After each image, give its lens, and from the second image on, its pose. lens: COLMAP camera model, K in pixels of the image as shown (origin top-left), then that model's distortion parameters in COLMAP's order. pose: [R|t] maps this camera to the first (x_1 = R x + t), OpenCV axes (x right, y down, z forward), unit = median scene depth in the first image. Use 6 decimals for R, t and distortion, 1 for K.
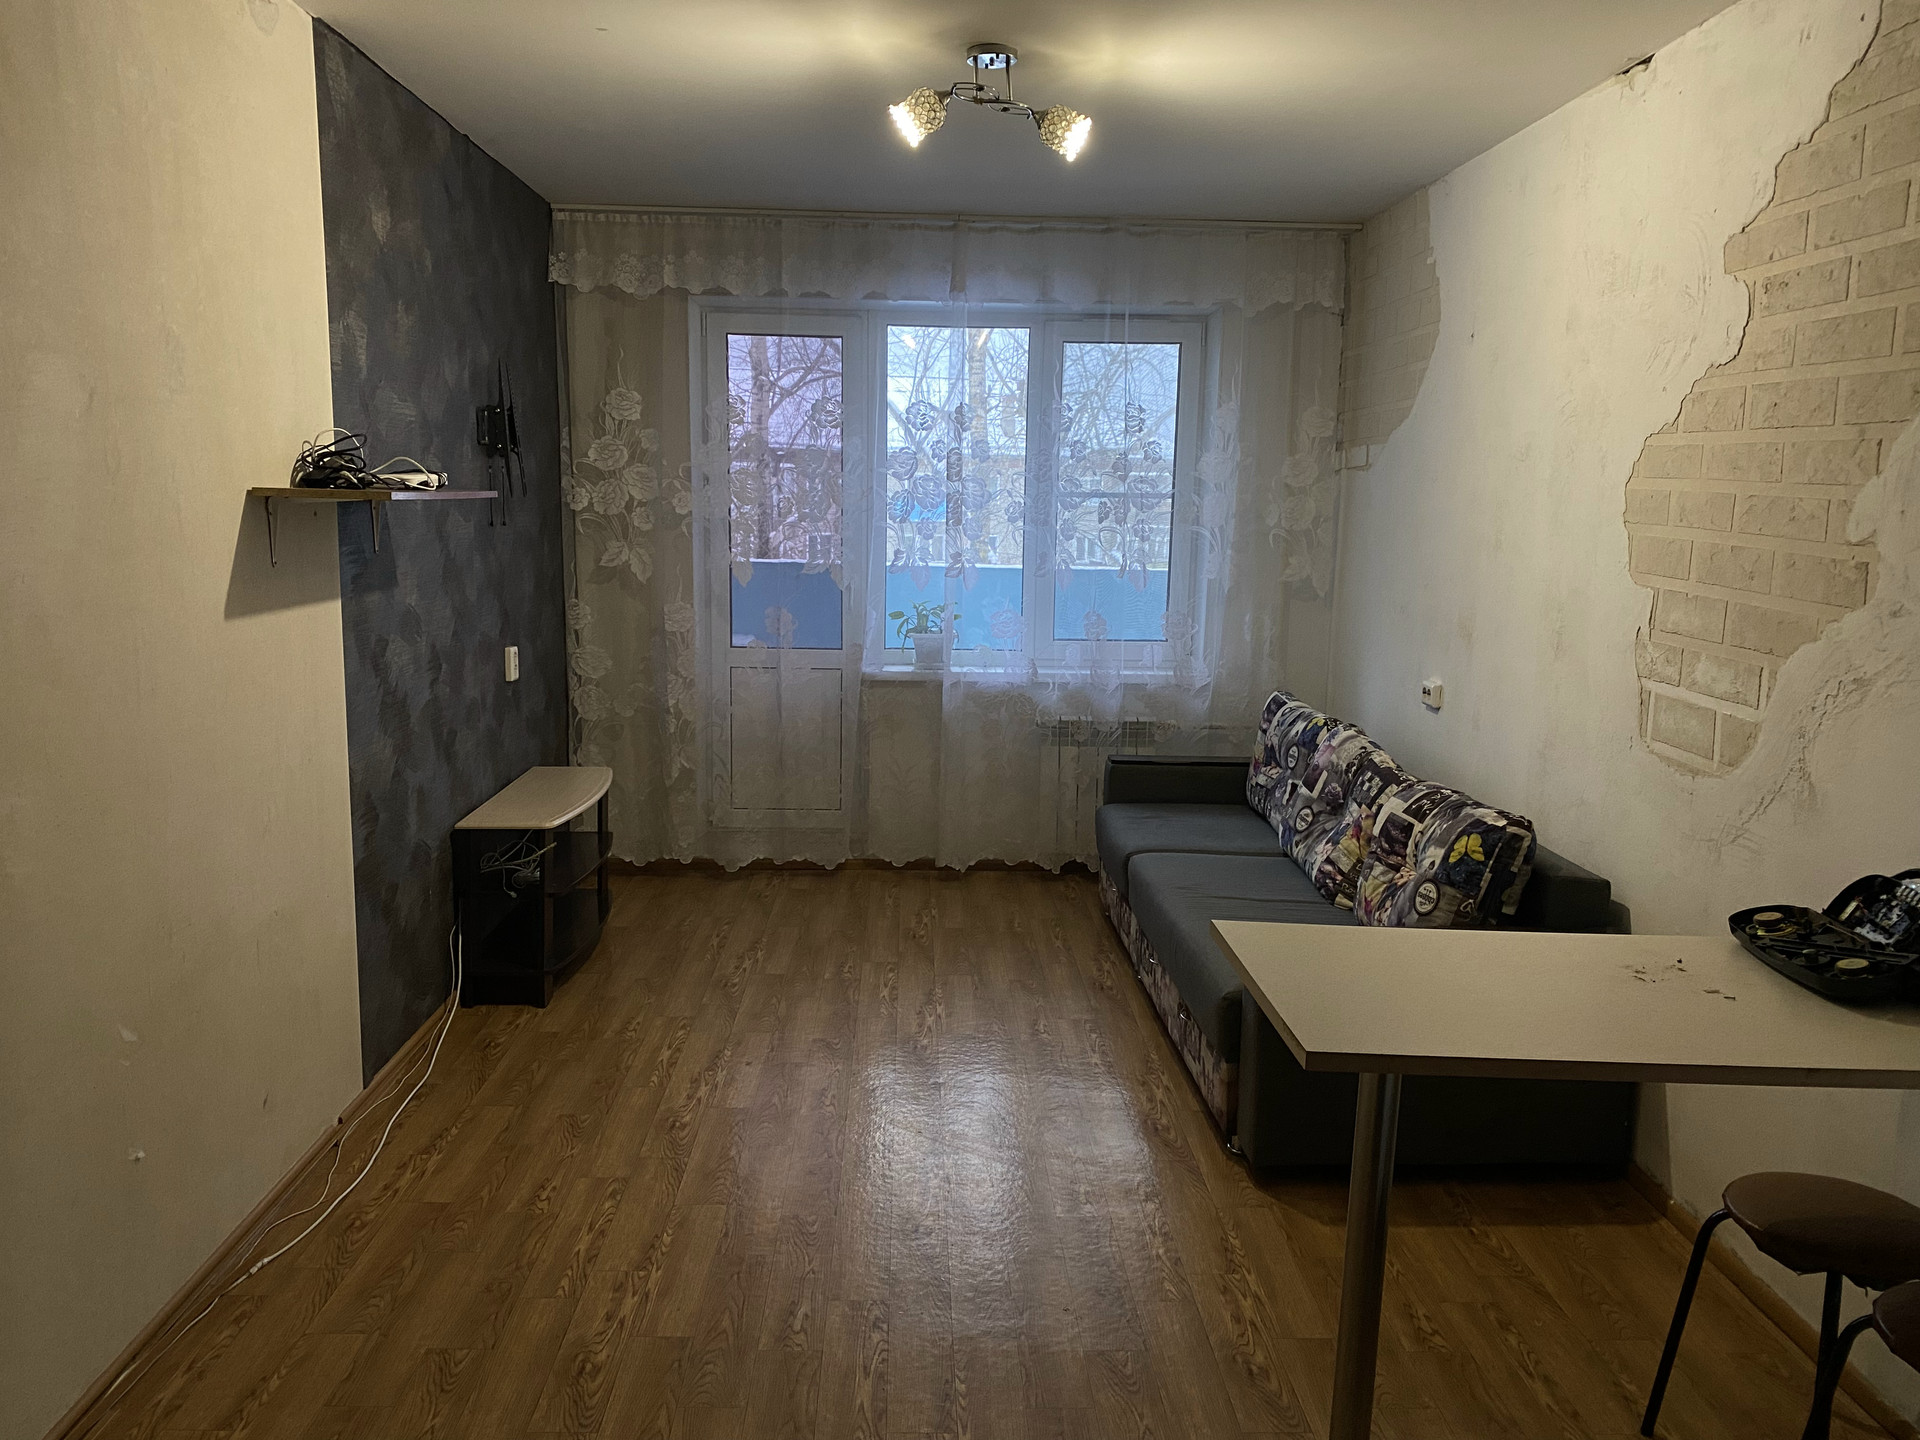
lens RADIAL K [[1450.6, 0, 953.1], [0, 1450.6, 712.0], [0, 0, 1]] dist [0.030107, -0.005217]
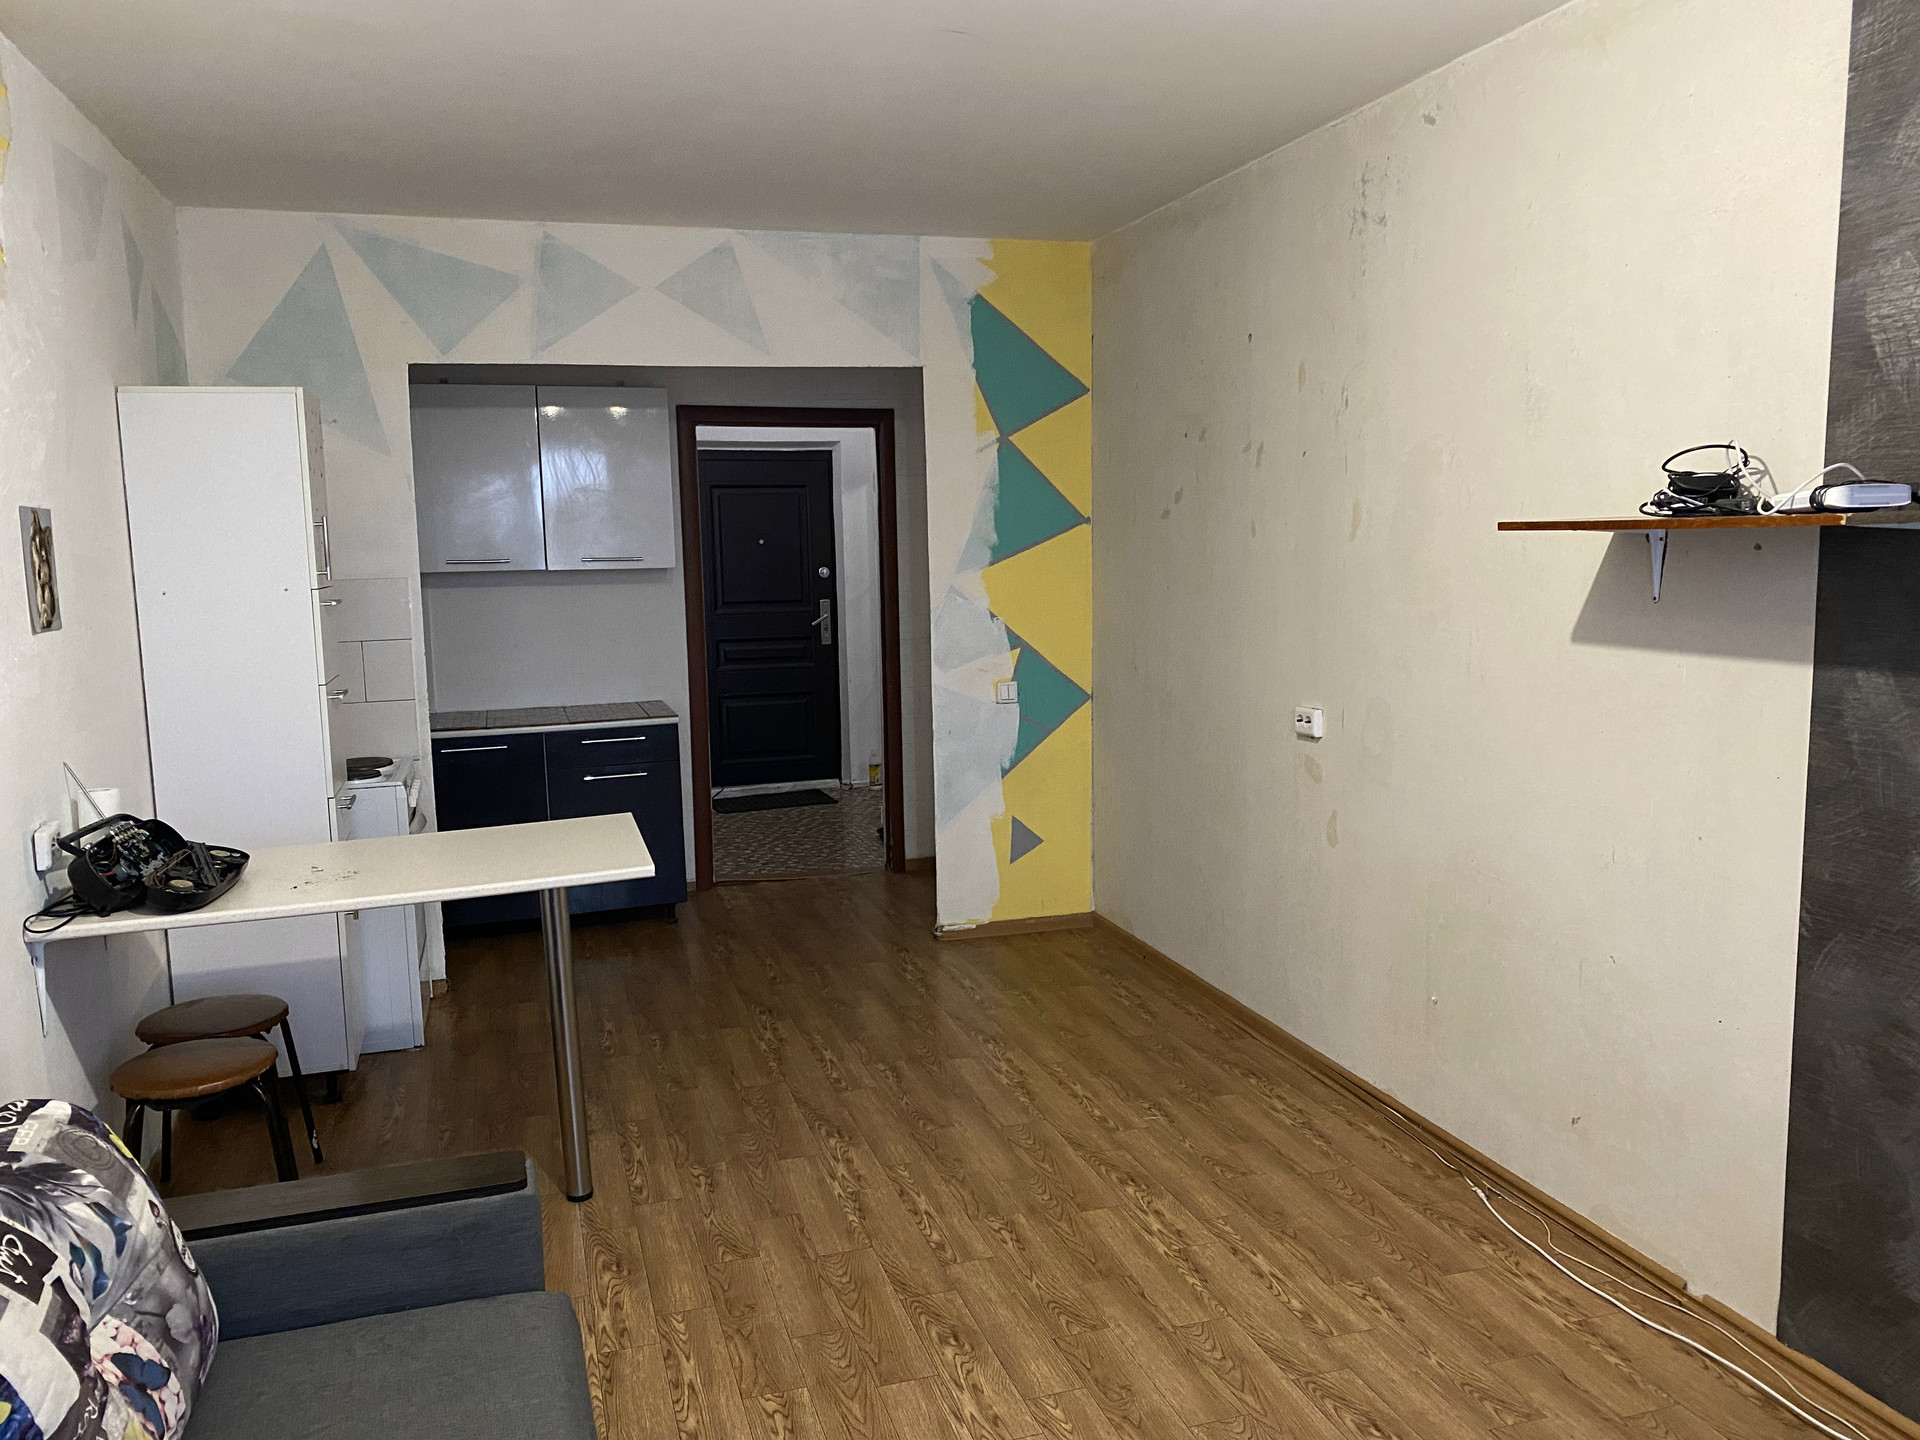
lens RADIAL K [[1450.6, 0, 953.1], [0, 1450.6, 712.0], [0, 0, 1]] dist [0.030107, -0.005217]
pose [[-0.963920, 0.035928, -0.263758, 0.214260], [-0.034465, 0.965665, 0.257493, -0.266391], [0.263953, 0.257293, -0.929585, 1.830494]]
